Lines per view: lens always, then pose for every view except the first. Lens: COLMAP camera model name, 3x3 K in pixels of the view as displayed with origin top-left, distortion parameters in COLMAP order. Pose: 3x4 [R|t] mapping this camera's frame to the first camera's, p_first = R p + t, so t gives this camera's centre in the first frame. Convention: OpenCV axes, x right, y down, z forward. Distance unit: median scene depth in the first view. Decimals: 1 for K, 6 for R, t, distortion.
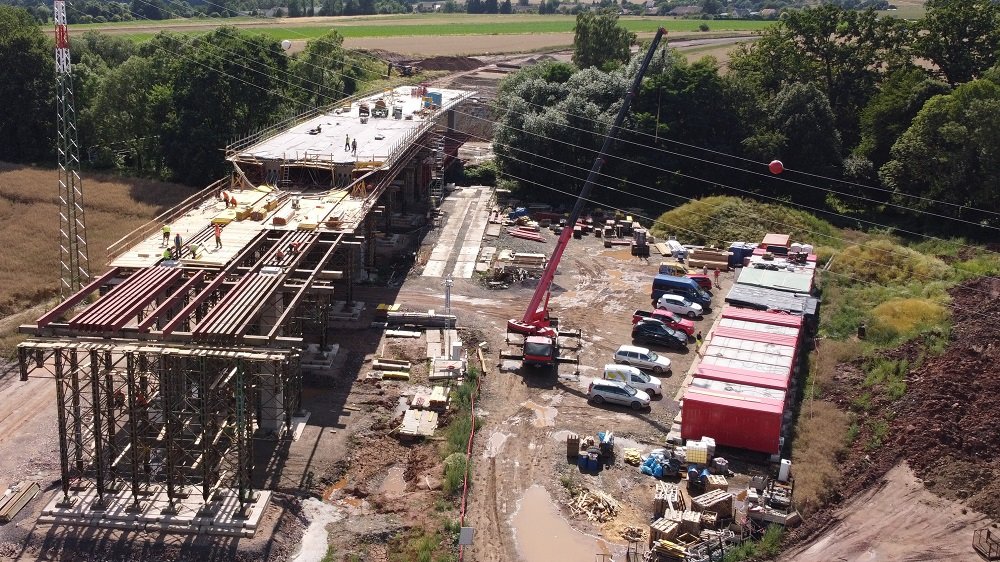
lens RADIAL K [[1355.5, 0, 500.0], [0, 1355.5, 281.0], [0, 0, 1]] dist [-0.001058, 0.021763]
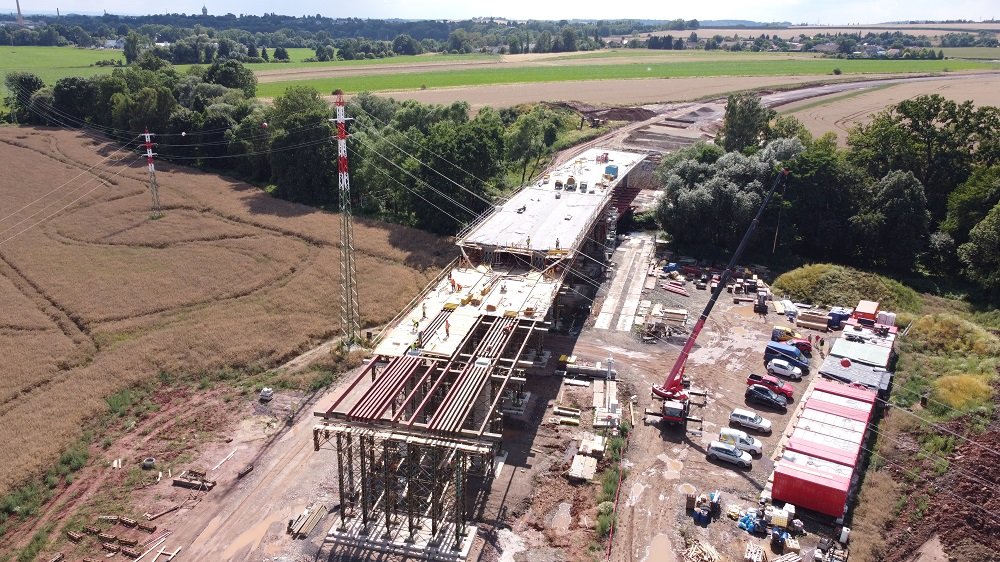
lens RADIAL K [[1069.8, 0, 500.0], [0, 1069.8, 281.0], [0, 0, 1]] dist [-0.004425, 0.006109]
pose [[0.985800, 0.055324, -0.158547, 0.019147], [-0.031983, 0.988744, 0.146157, -0.225118], [0.164848, -0.139011, 0.976474, -0.071342]]
